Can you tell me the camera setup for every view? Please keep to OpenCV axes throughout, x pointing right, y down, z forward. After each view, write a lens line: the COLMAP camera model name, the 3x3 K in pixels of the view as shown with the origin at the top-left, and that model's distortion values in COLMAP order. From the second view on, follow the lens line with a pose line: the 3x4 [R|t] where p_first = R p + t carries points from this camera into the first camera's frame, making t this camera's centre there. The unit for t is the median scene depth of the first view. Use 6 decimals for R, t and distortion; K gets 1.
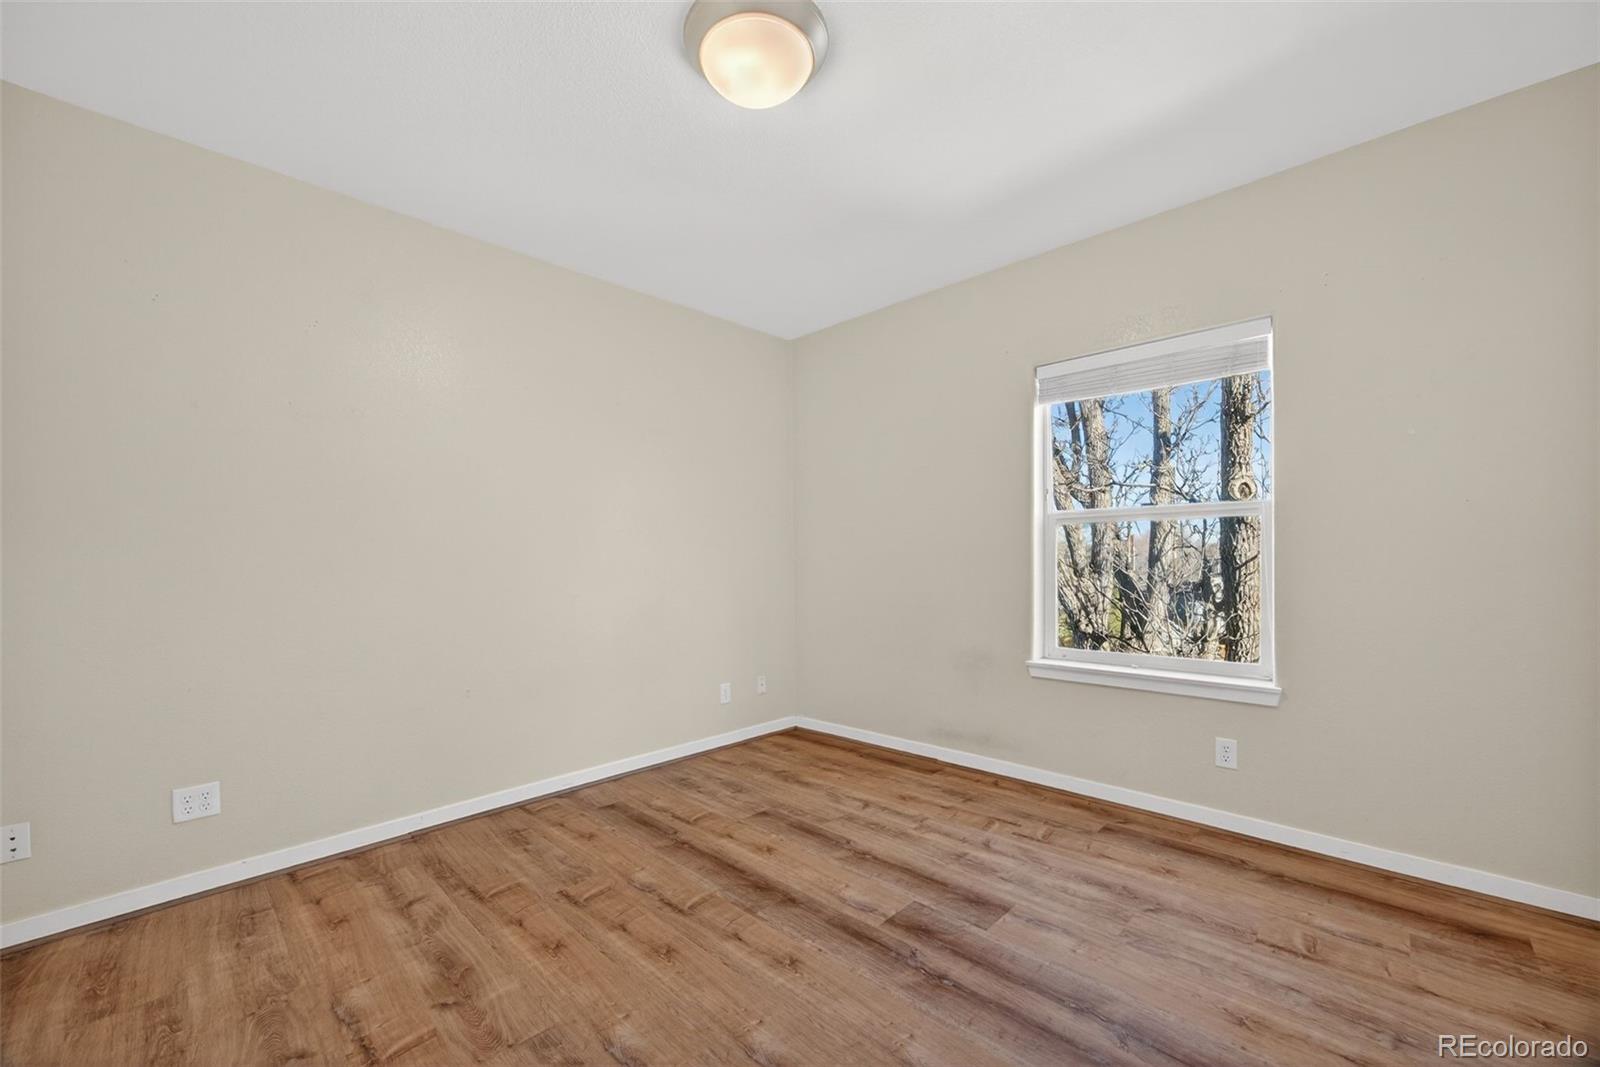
lens RADIAL K [[628.6, 0, 797.7], [0, 628.6, 574.0], [0, 0, 1]] dist [-0.012313, 0.003525]
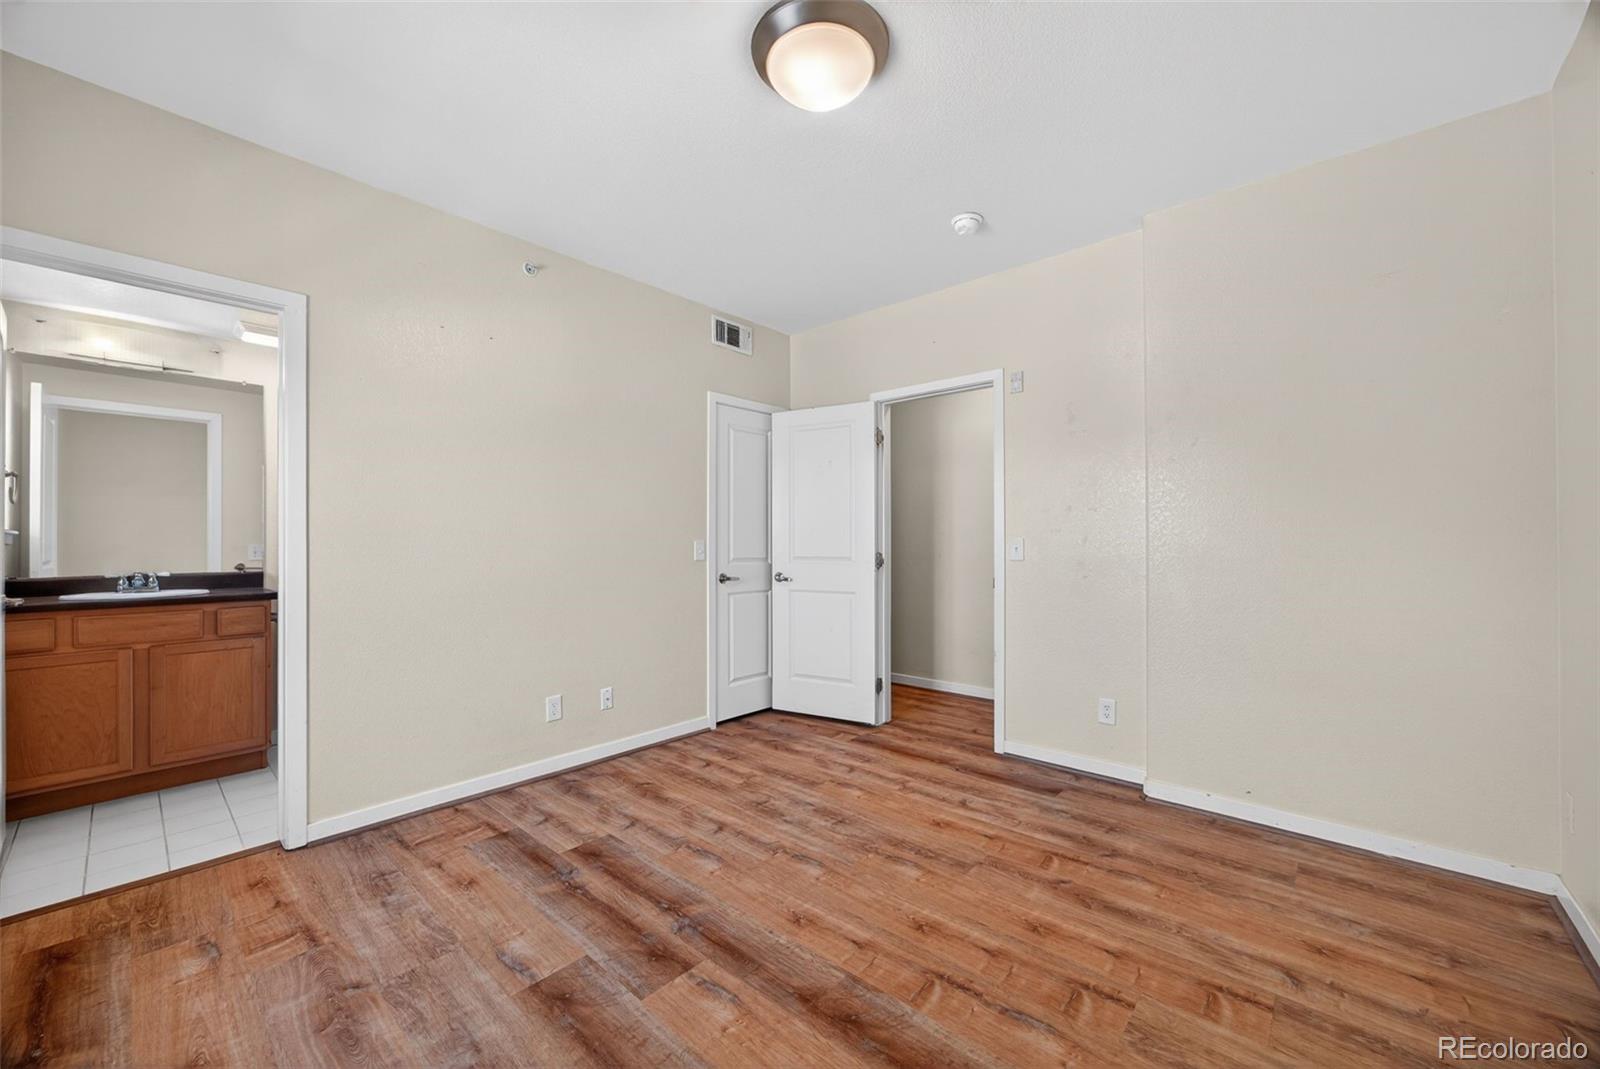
lens RADIAL K [[619.2, 0, 800.0], [0, 619.2, 534.5], [0, 0, 1]] dist [-0.013827, -0.000003]
pose [[-0.999030, 0.015596, -0.041177, 0.017277], [0.015043, 0.999793, 0.013701, -0.043352], [0.041383, 0.013068, -0.999058, 1.694151]]
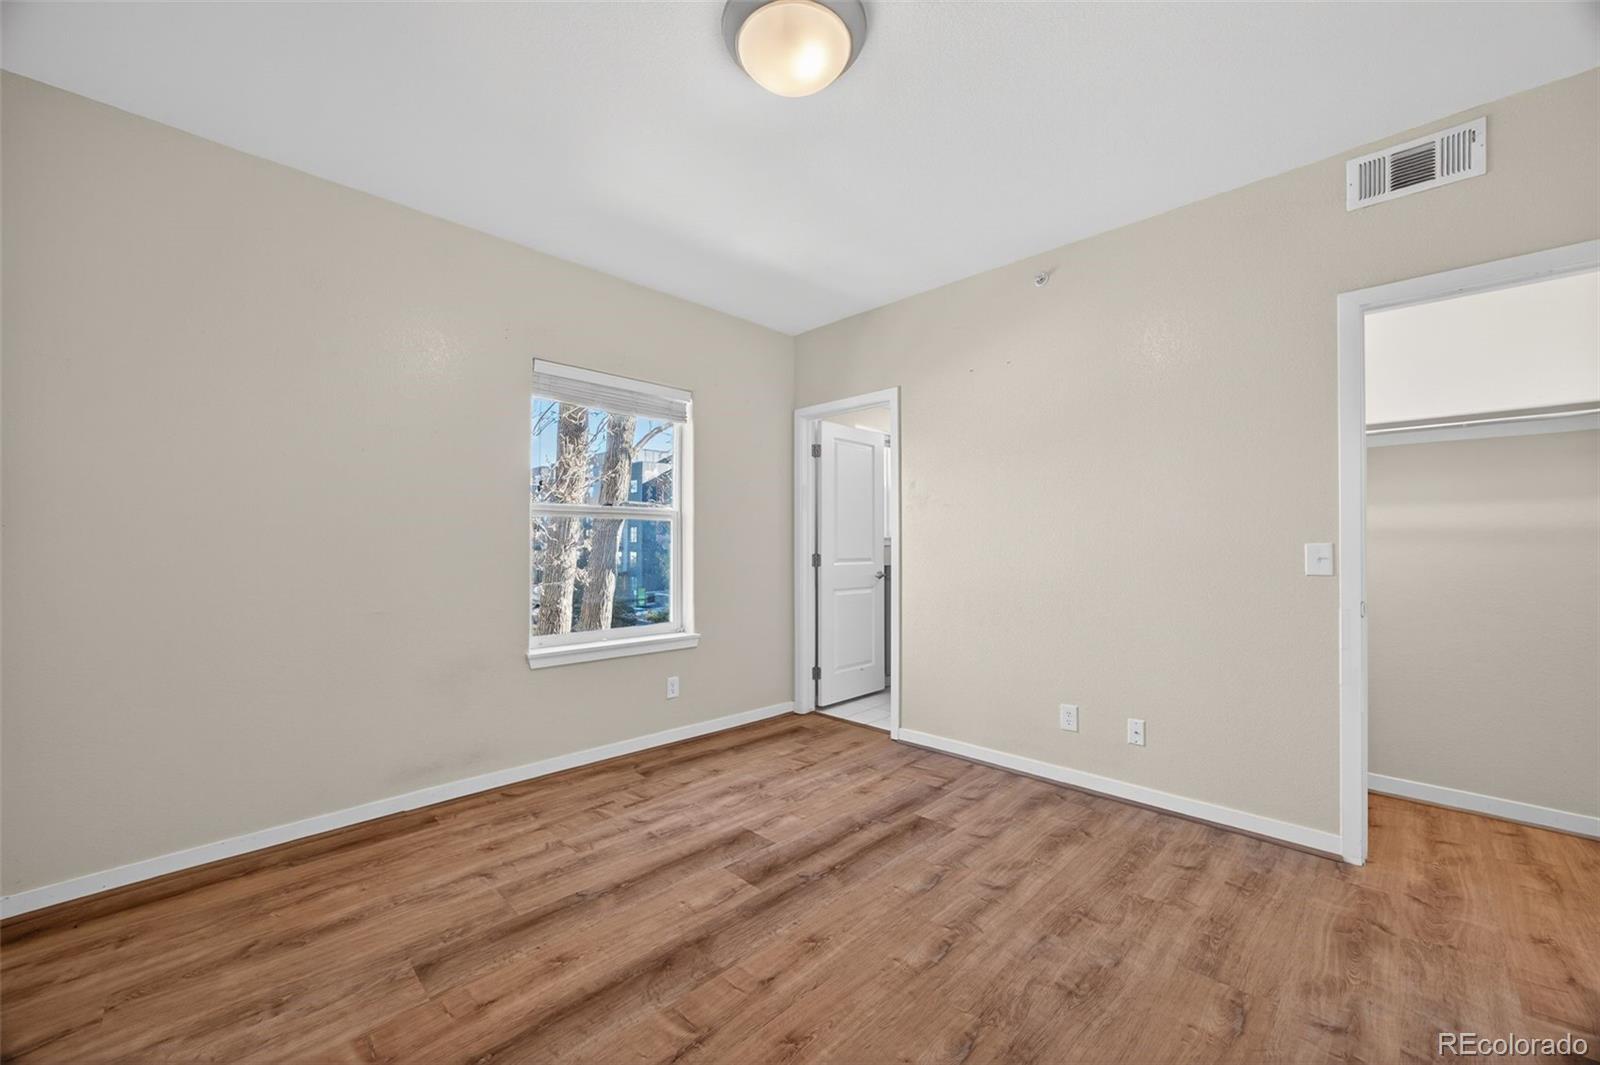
lens RADIAL K [[613.2, 0, 803.2], [0, 613.2, 543.6], [0, 0, 1]] dist [-0.034939, 0.013063]
pose [[0.006481, 0.019362, 0.999792, -0.835800], [0.021231, 0.999584, -0.019496, -0.006611], [-0.999754, 0.021353, 0.006067, 0.825995]]
